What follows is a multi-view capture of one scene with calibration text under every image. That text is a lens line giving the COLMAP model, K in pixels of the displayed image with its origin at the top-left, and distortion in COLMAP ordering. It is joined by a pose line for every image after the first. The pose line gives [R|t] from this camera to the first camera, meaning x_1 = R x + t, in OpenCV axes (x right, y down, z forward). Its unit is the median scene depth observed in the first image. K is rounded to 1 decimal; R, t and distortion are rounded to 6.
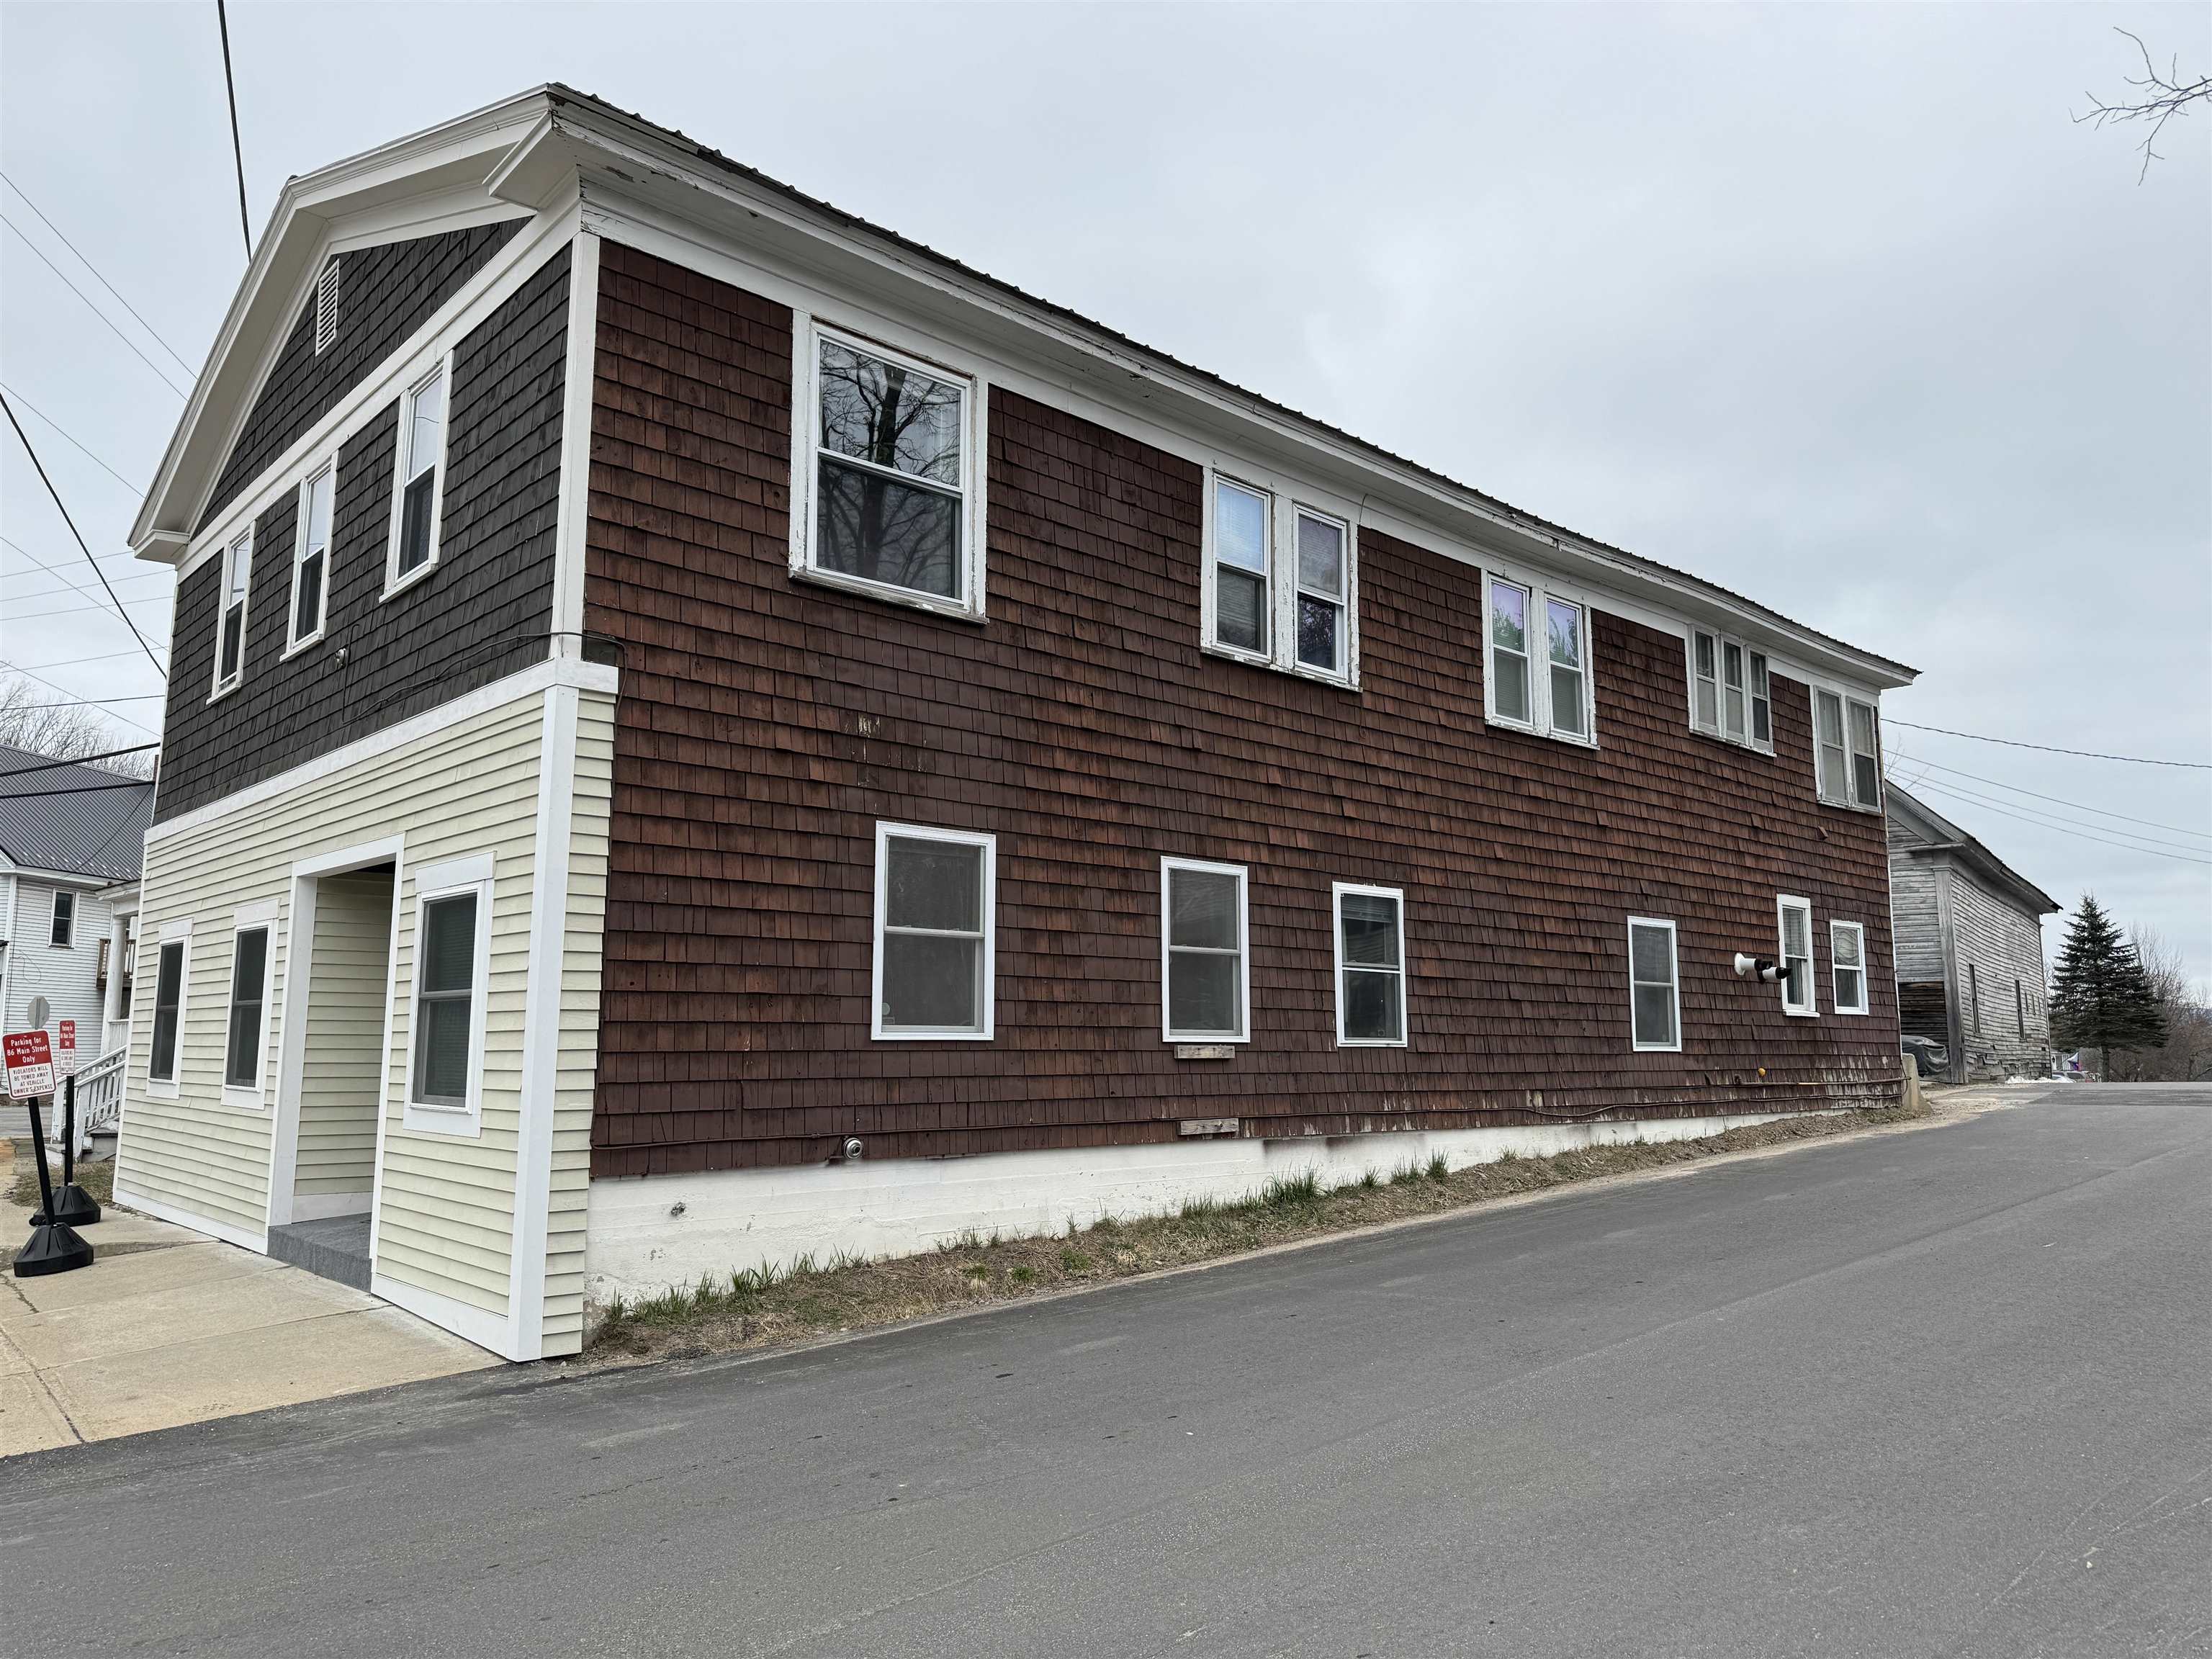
lens RADIAL K [[1522.2, 0, 1106.0], [0, 1522.2, 829.5], [0, 0, 1]] dist [0.029213, -0.048287]
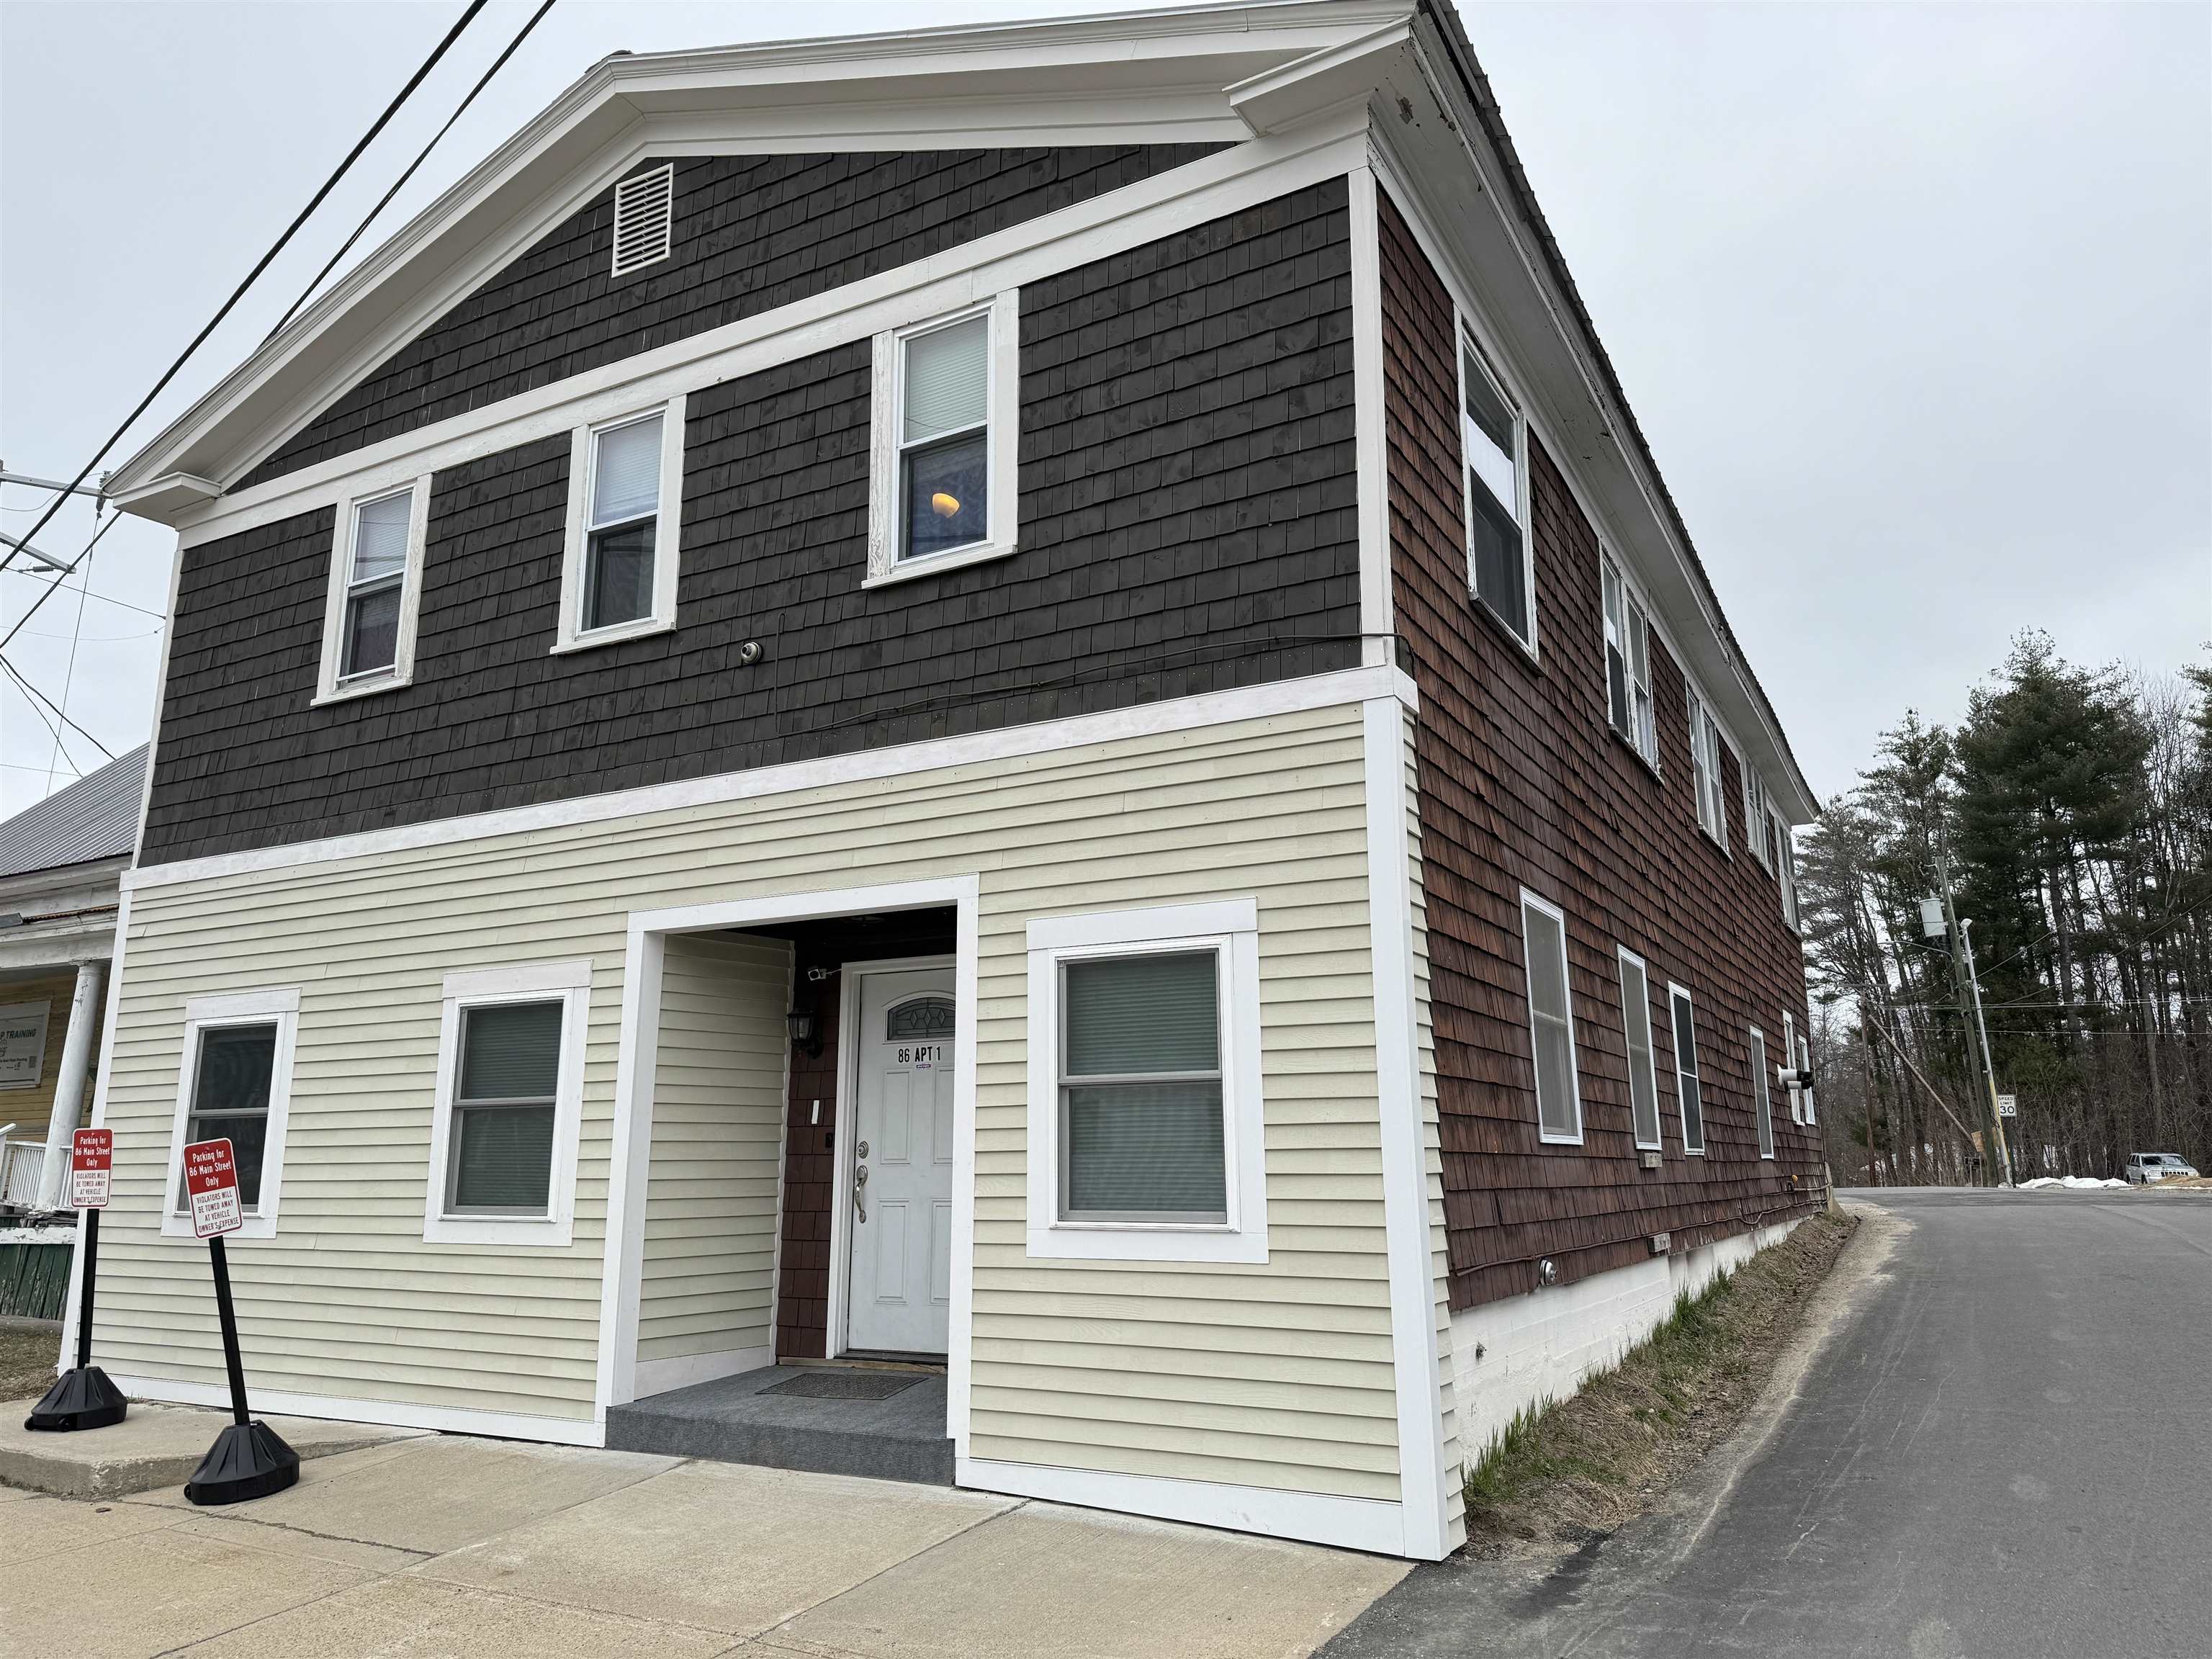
lens RADIAL K [[1526.5, 0, 1098.8], [0, 1526.5, 833.0], [0, 0, 1]] dist [0.115498, -0.175057]
pose [[0.952761, 0.057367, 0.298253, -0.561373], [-0.034197, 0.996018, -0.082336, 0.038381], [-0.301789, 0.068248, 0.950929, 0.201347]]
